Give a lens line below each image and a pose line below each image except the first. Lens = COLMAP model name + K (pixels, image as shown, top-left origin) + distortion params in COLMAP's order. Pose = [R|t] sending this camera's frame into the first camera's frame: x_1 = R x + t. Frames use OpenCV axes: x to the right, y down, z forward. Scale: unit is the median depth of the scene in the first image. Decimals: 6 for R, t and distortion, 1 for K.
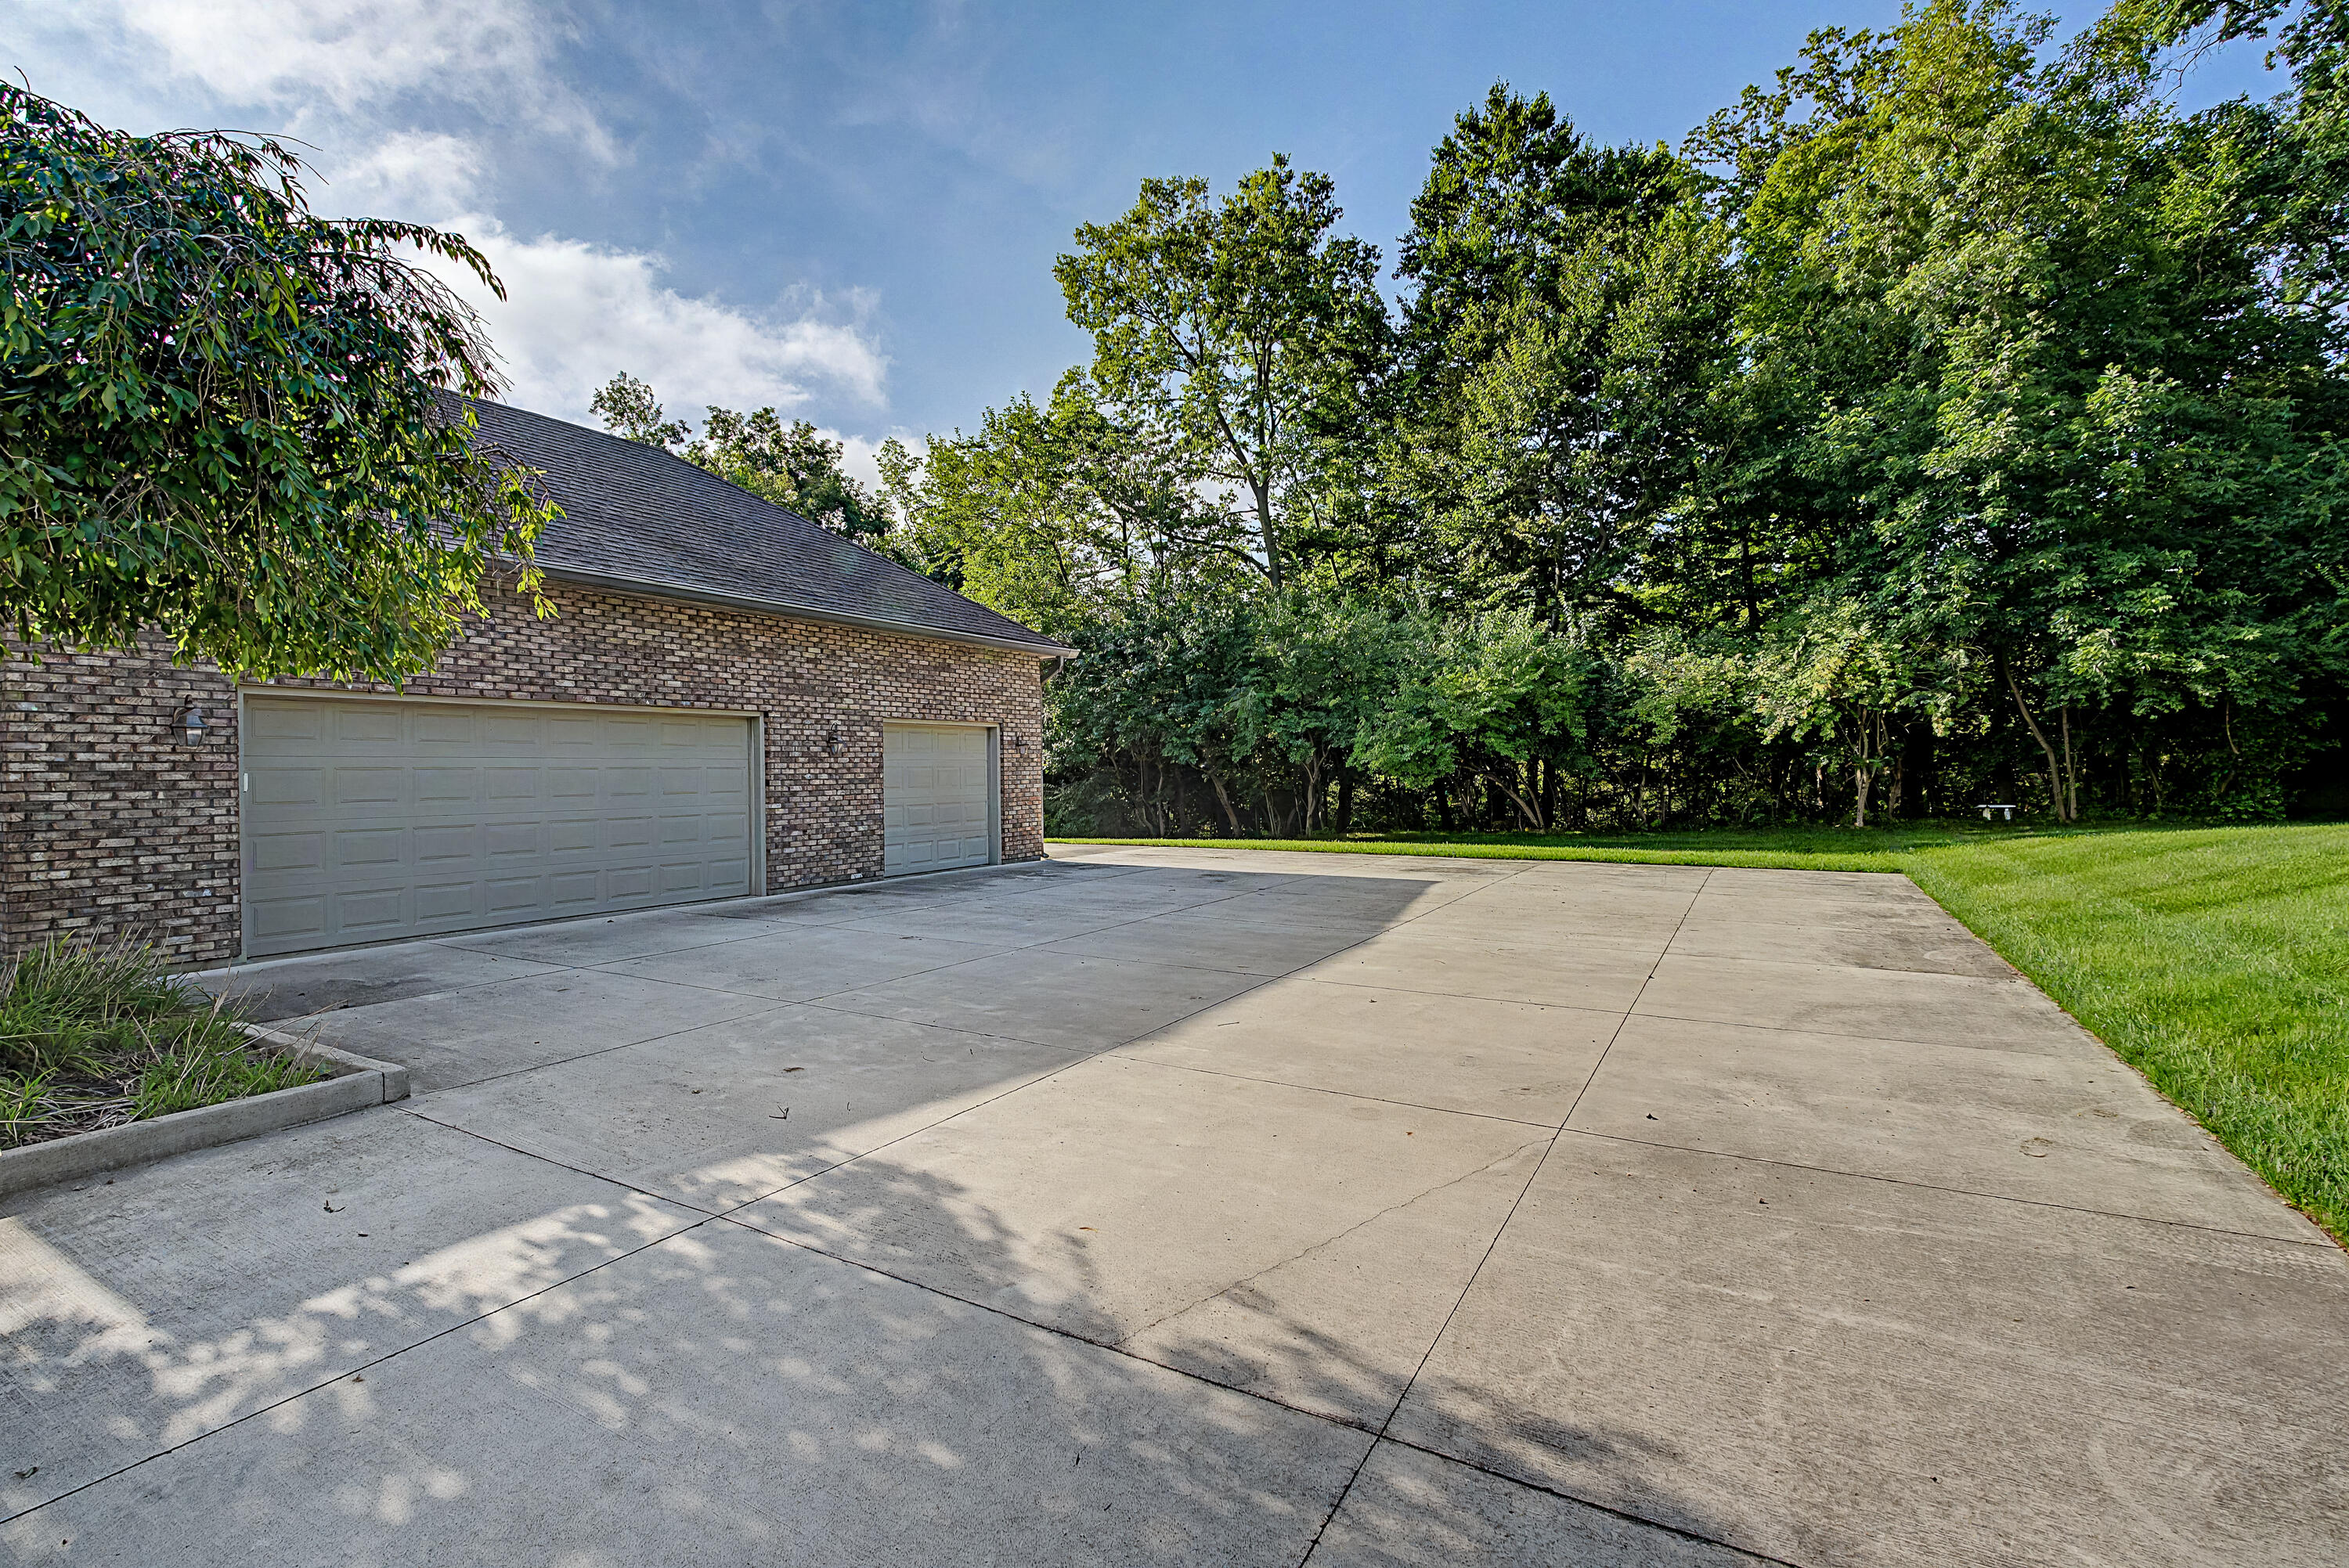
lens RADIAL K [[1056.4, 0, 1170.8], [0, 1056.4, 775.8], [0, 0, 1]] dist [-0.004779, -0.000192]
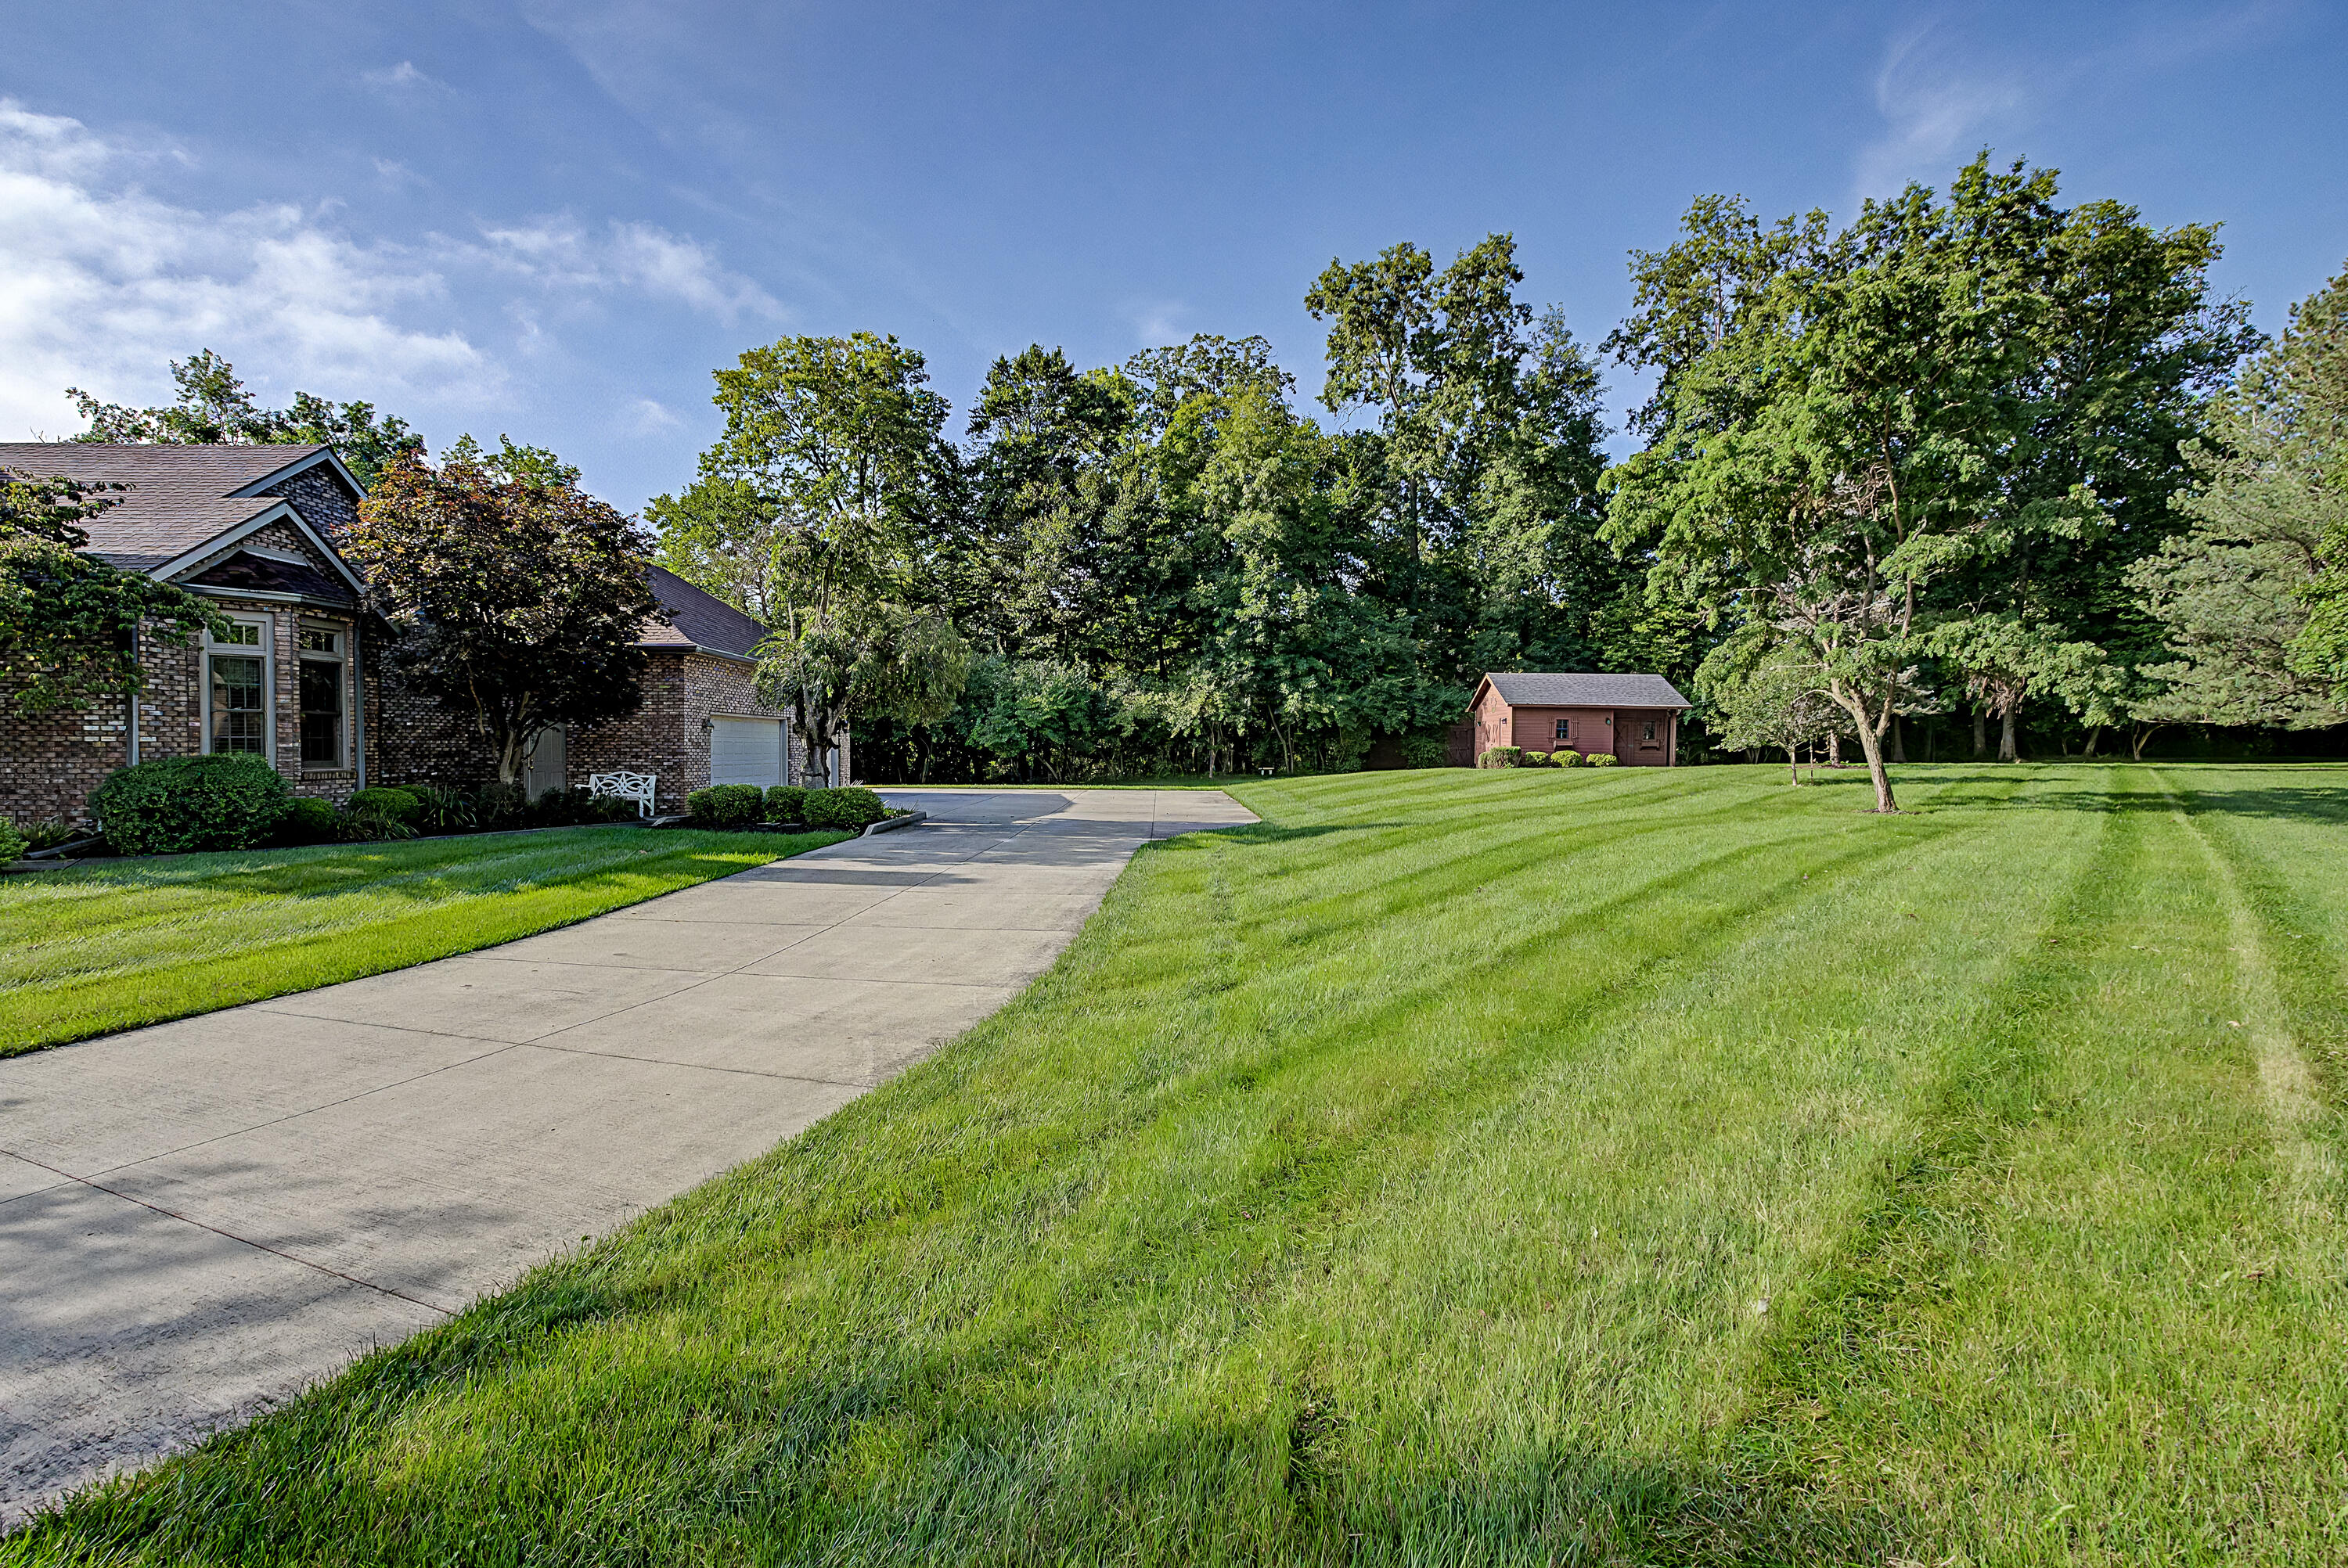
lens RADIAL K [[1055.9, 0, 1177.8], [0, 1055.9, 780.3], [0, 0, 1]] dist [-0.004779, -0.000192]
pose [[0.862021, -0.003167, 0.506863, -0.473181], [-0.008999, 0.999727, 0.021551, 0.009222], [-0.506793, -0.023139, 0.861757, -0.785986]]
